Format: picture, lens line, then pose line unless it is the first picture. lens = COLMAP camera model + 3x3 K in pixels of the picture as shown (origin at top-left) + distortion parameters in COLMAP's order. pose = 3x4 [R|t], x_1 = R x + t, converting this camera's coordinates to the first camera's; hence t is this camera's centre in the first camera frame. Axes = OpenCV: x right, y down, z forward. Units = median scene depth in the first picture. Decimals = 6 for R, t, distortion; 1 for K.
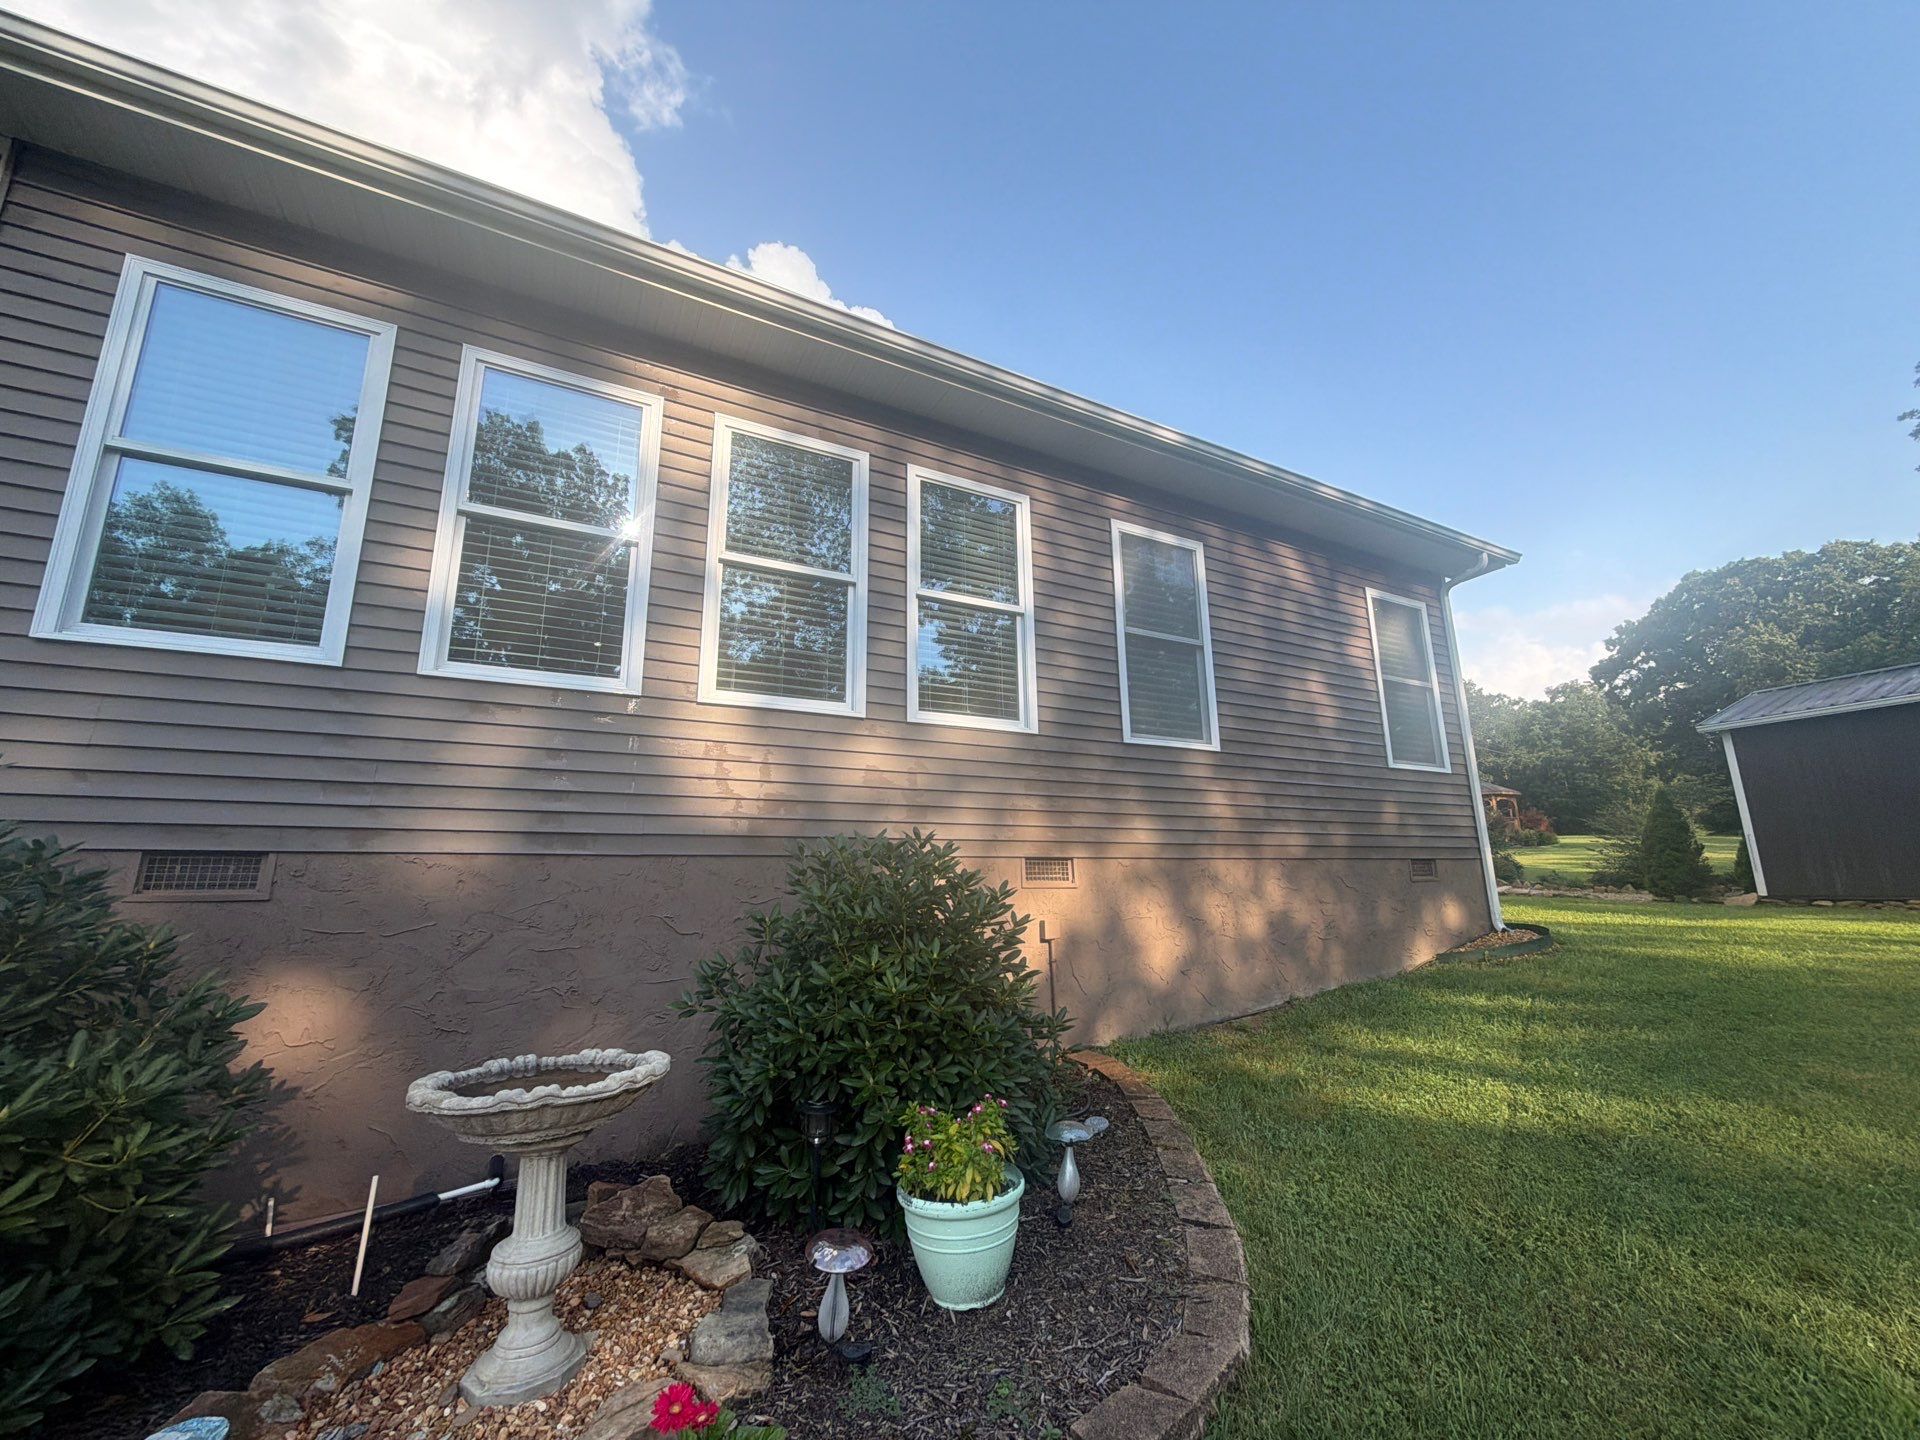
lens RADIAL K [[742.0, 0, 1006.9], [0, 742.0, 735.9], [0, 0, 1]] dist [-0.002504, 0.000141]
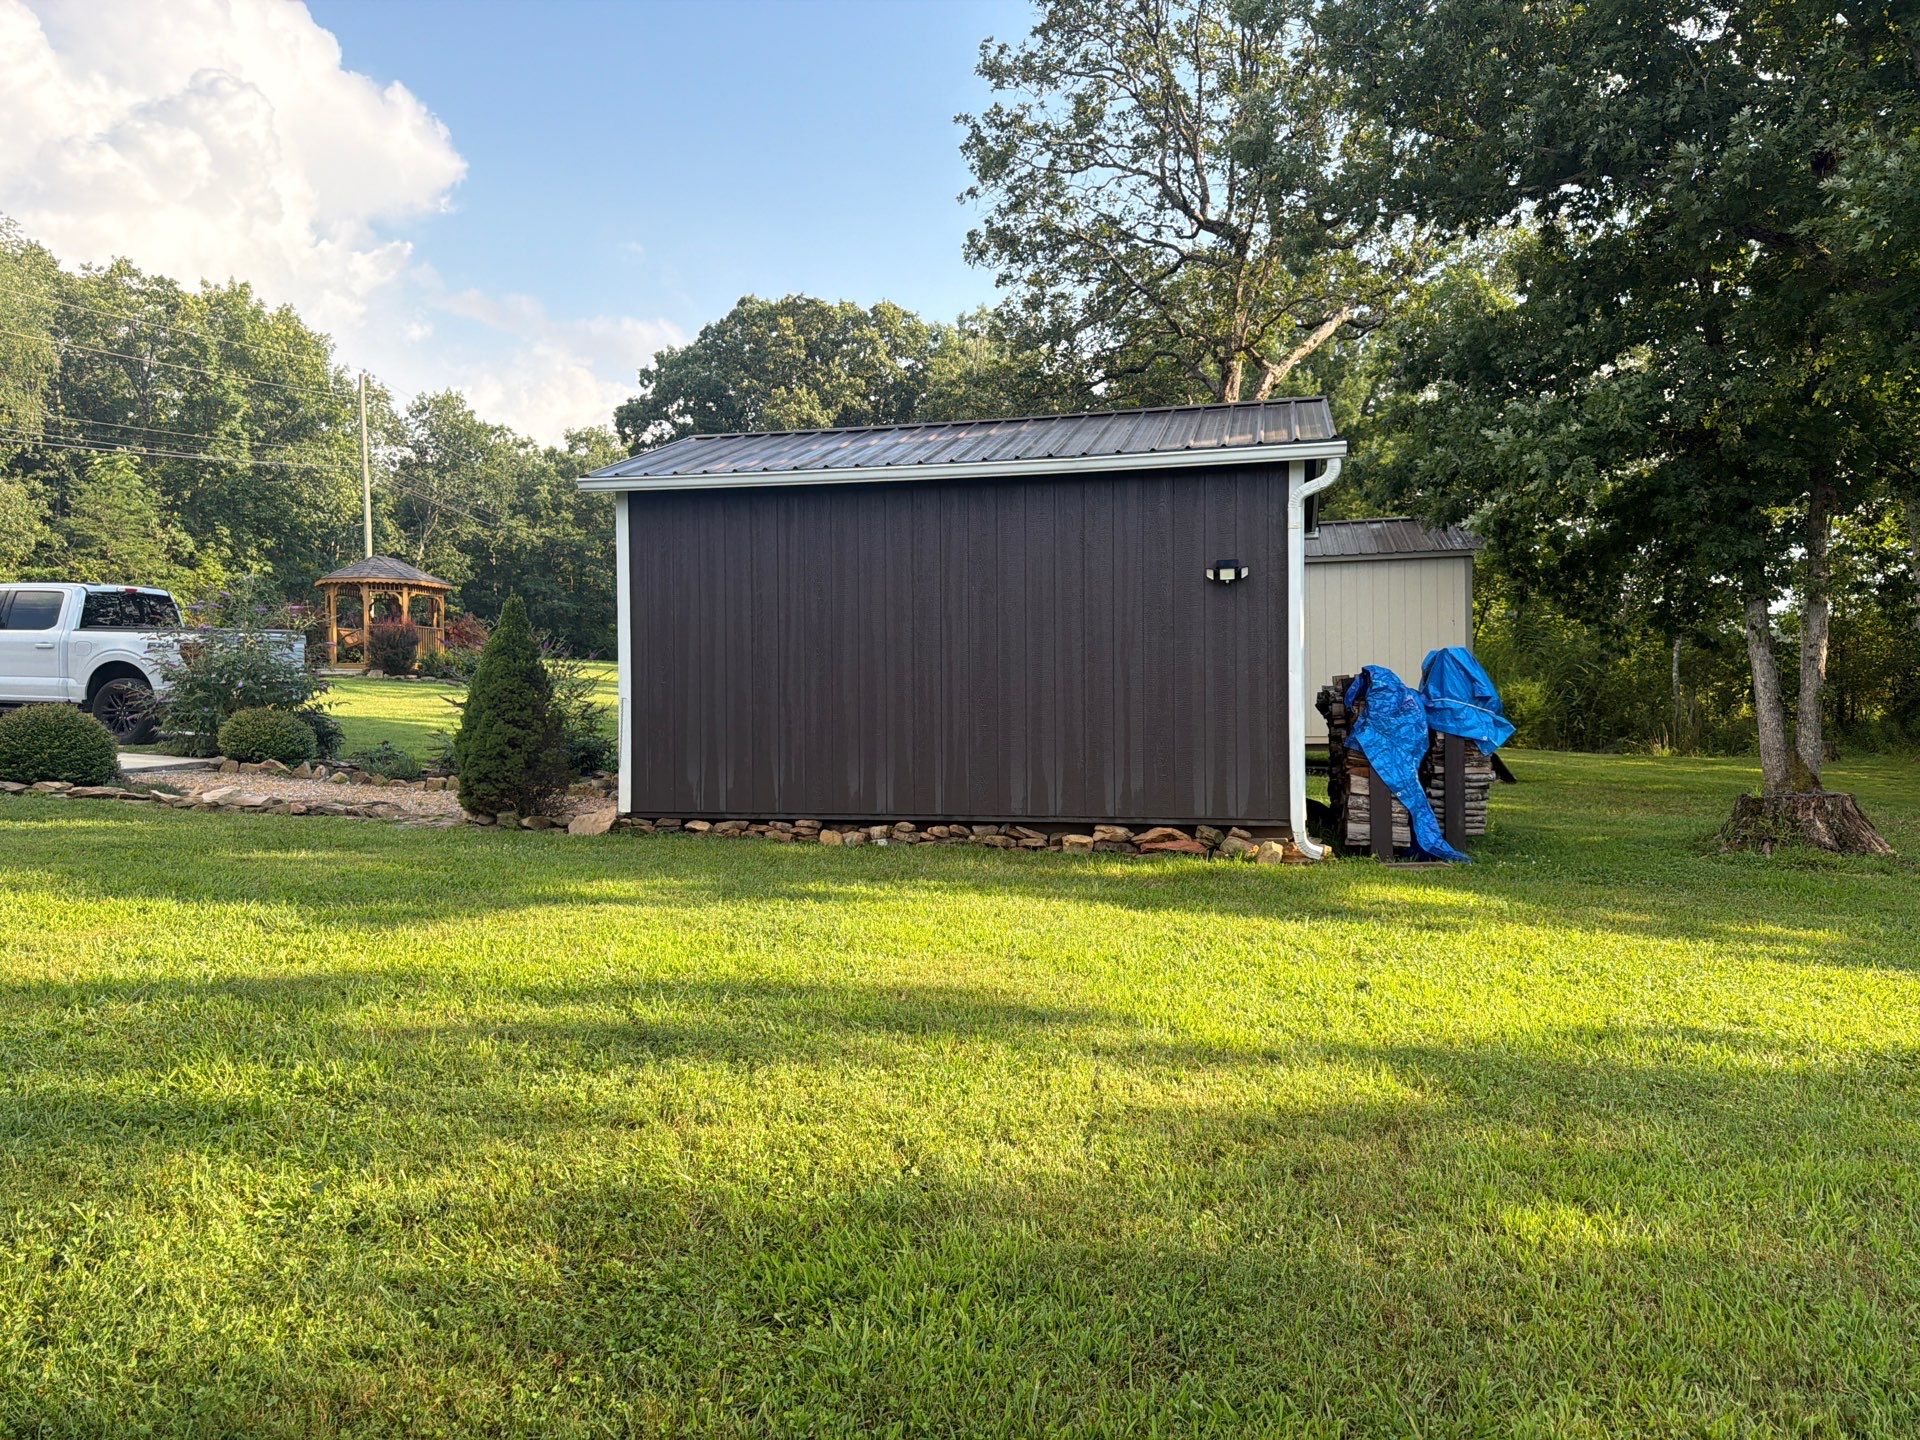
lens RADIAL K [[776.6, 0, 961.8], [0, 776.6, 712.1], [0, 0, 1]] dist [0.000616, 0.000469]
pose [[0.626787, -0.028349, 0.778675, 0.455495], [-0.160073, 0.973338, 0.164286, 0.009251], [-0.762571, -0.227617, 0.605537, 0.302834]]
